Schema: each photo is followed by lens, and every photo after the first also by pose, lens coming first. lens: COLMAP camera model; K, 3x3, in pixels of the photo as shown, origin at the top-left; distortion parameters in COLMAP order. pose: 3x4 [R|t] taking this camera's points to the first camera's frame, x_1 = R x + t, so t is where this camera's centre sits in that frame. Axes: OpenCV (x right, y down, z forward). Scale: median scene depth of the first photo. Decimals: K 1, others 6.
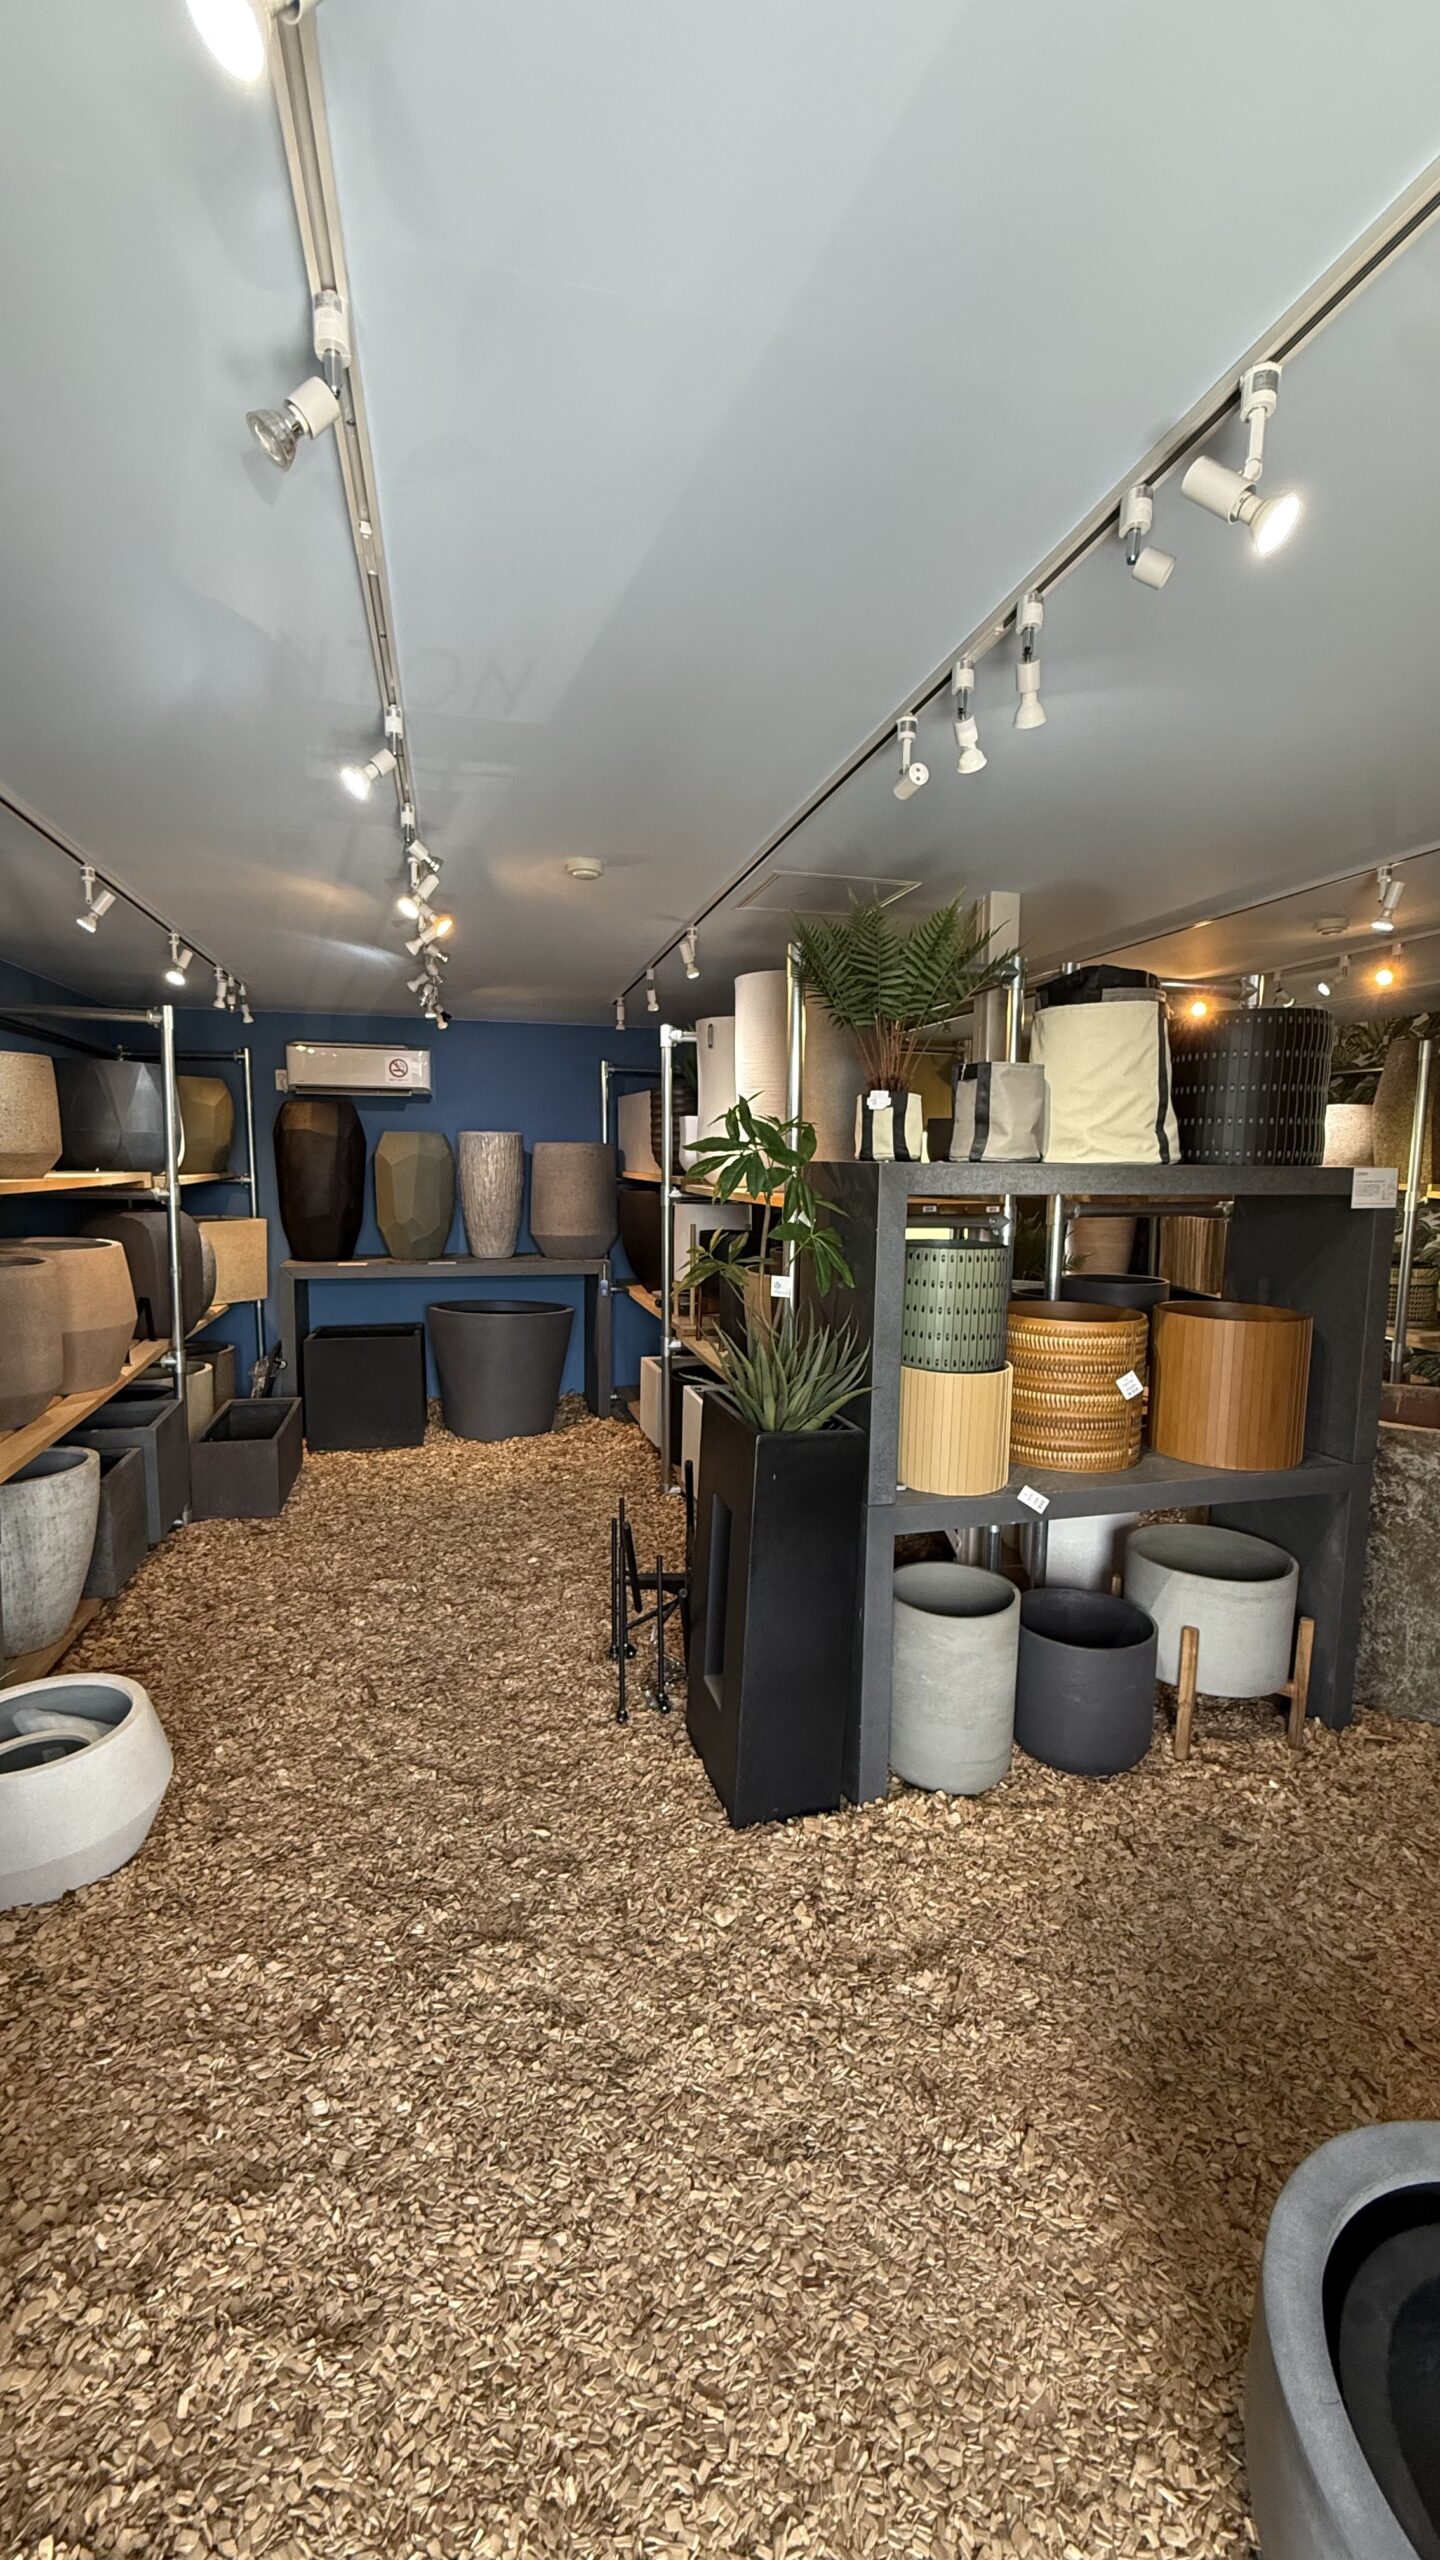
lens RADIAL K [[1022.7, 0, 717.0], [0, 1022.7, 1270.5], [0, 0, 1]] dist [0.000478, -0.000313]
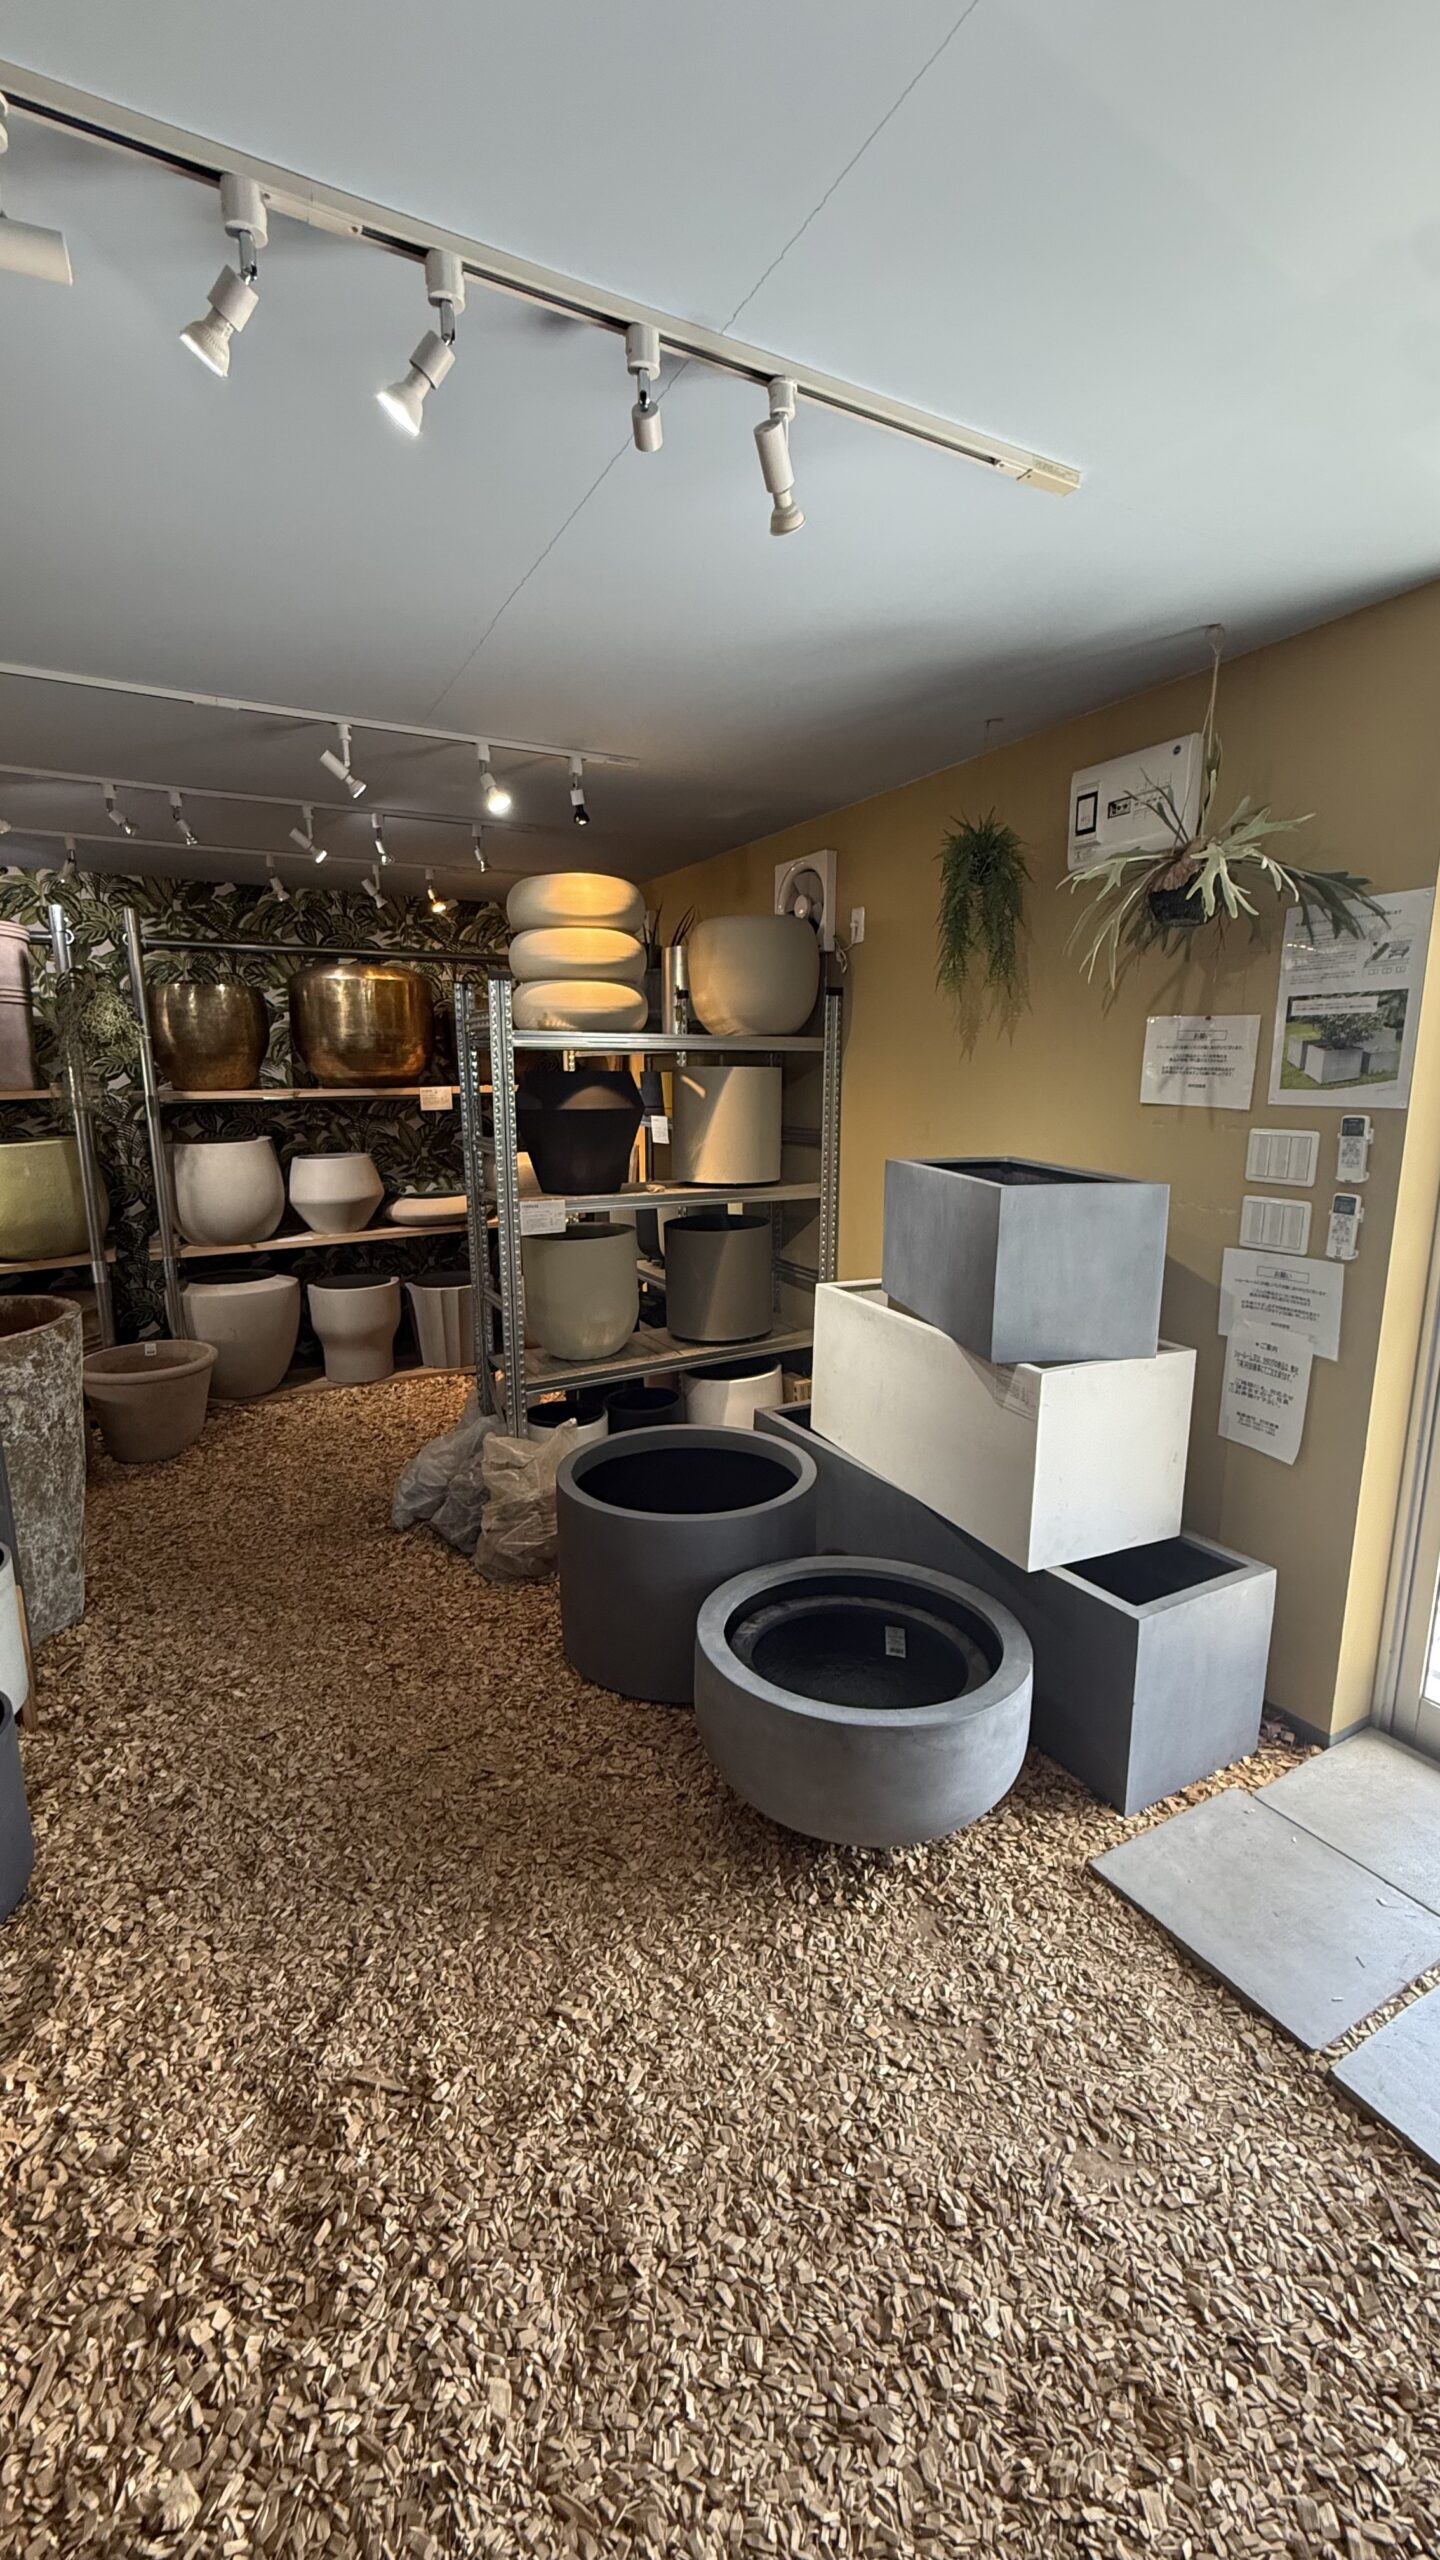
lens RADIAL K [[1022.7, 0, 732.2], [0, 1022.7, 1264.2], [0, 0, 1]] dist [0.000478, -0.000313]
pose [[-0.253072, -0.191592, 0.948286, -0.313574], [0.116007, 0.967112, 0.226355, -0.038650], [-0.960467, 0.167292, -0.222523, 0.540877]]
